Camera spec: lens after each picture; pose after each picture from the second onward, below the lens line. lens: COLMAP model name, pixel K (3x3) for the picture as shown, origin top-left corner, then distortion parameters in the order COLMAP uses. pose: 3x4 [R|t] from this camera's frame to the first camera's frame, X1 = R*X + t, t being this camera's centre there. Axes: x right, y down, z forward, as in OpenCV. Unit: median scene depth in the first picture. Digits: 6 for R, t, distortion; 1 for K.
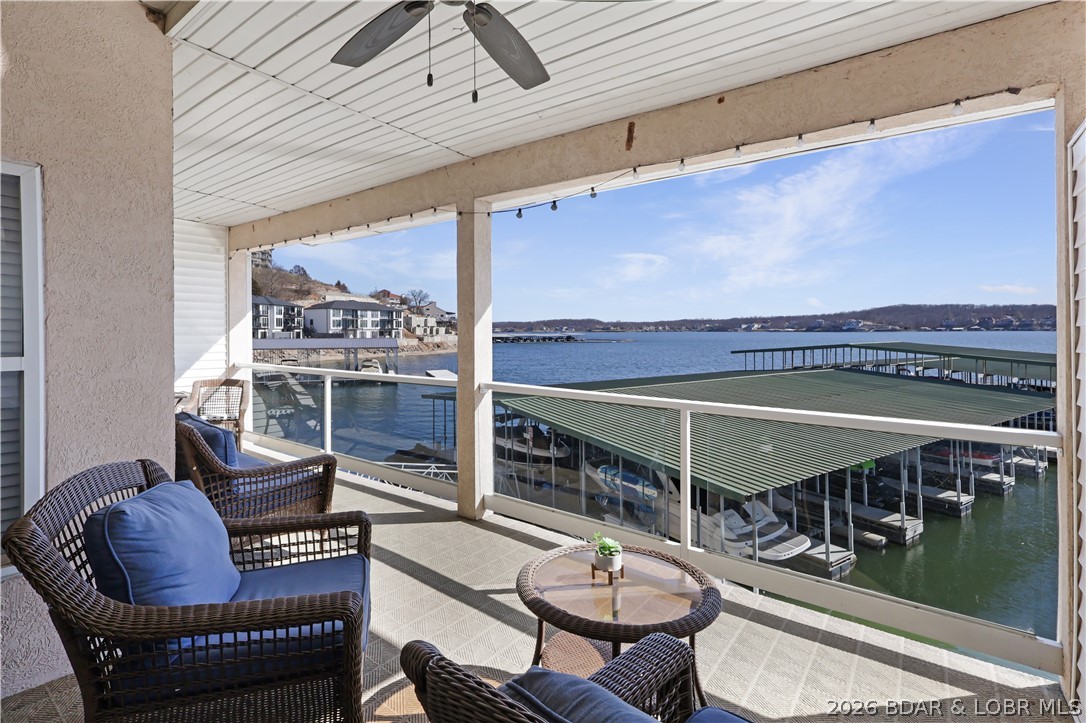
lens RADIAL K [[508.9, 0, 545.4], [0, 508.9, 341.2], [0, 0, 1]] dist [-0.003931, 0.003914]
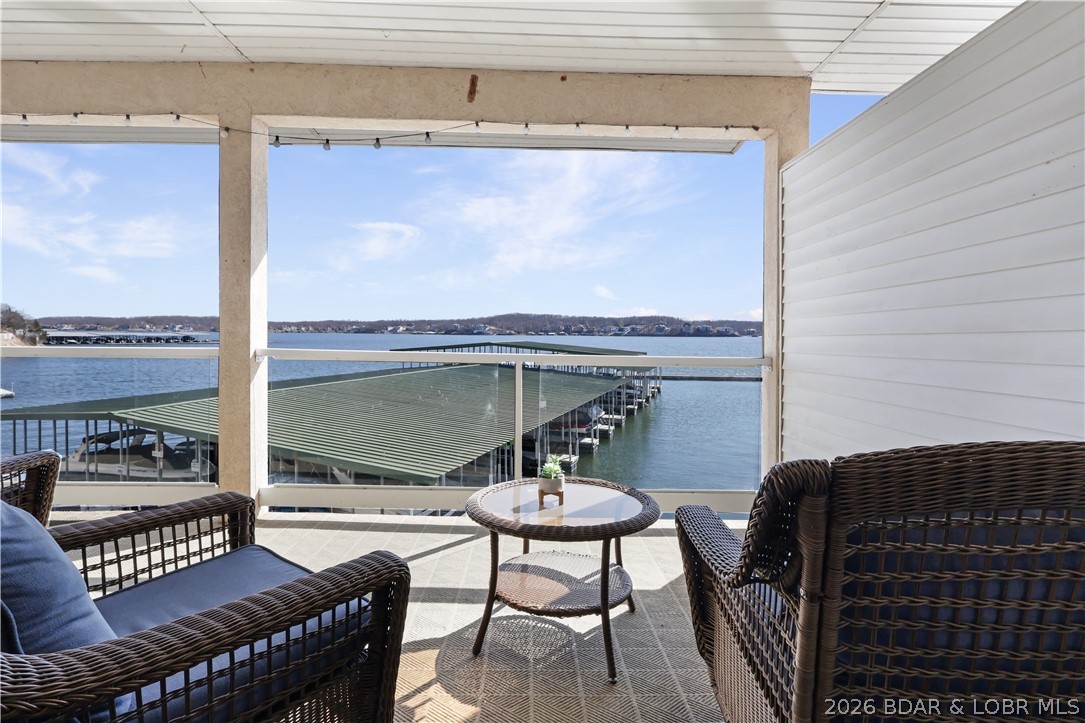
lens RADIAL K [[508.4, 0, 529.9], [0, 508.4, 345.9], [0, 0, 1]] dist [-0.003931, 0.003914]
pose [[0.799966, -0.001372, 0.600043, -0.063788], [-0.001841, 0.999987, 0.004741, 0.017682], [-0.600042, -0.004897, 0.799953, 0.025685]]
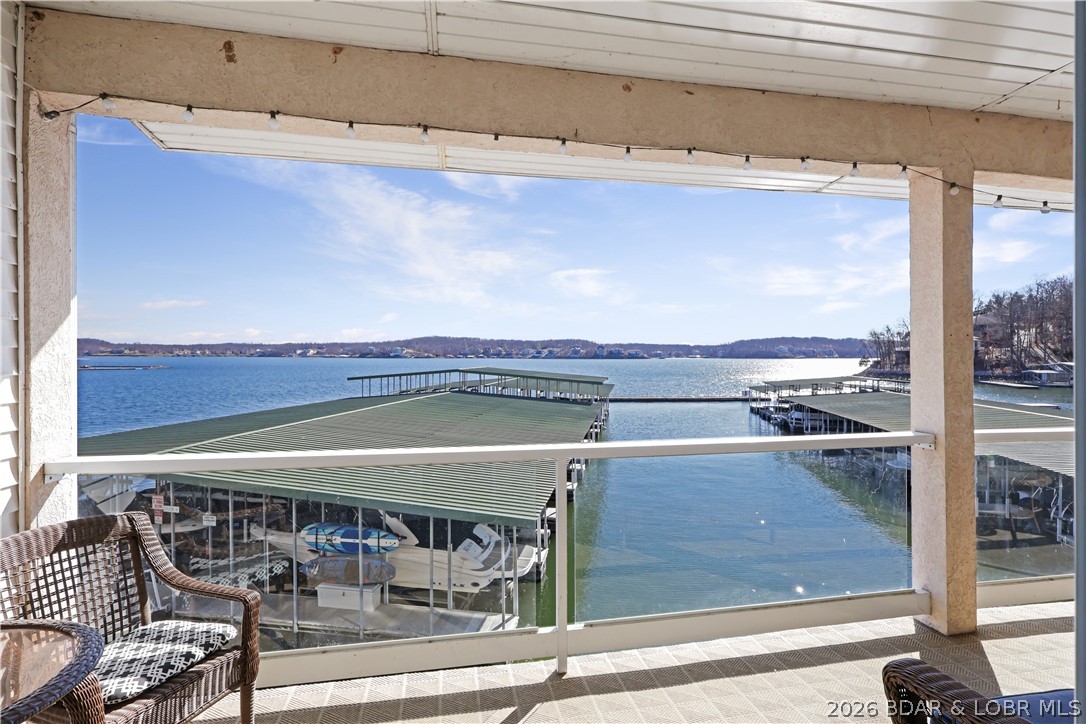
lens RADIAL K [[508.9, 0, 528.8], [0, 508.9, 368.9], [0, 0, 1]] dist [-0.003931, 0.003914]
pose [[0.688134, -0.008514, 0.725533, -0.255173], [0.005749, 0.999964, 0.006281, -0.003481], [-0.725561, -0.000151, 0.688158, 0.229133]]
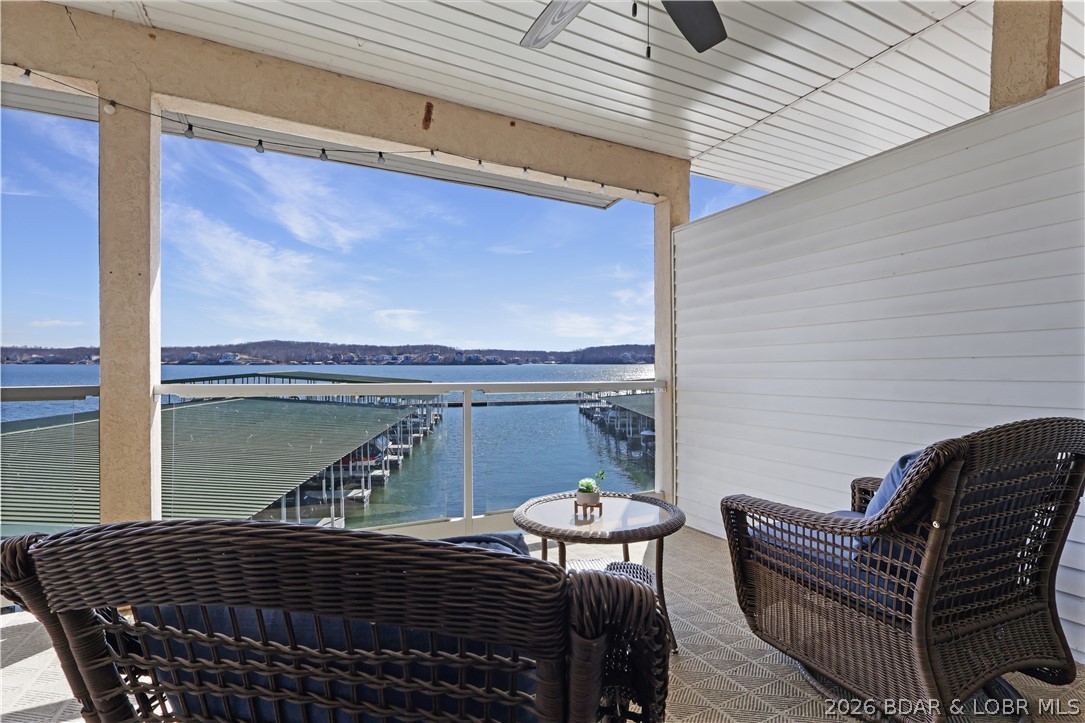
lens RADIAL K [[508.4, 0, 533.6], [0, 508.4, 369.7], [0, 0, 1]] dist [-0.003931, 0.003914]
pose [[0.462221, -0.004194, 0.886755, -0.114379], [0.013193, 0.999911, -0.002148, 0.016962], [-0.886667, 0.012691, 0.462235, 0.069996]]
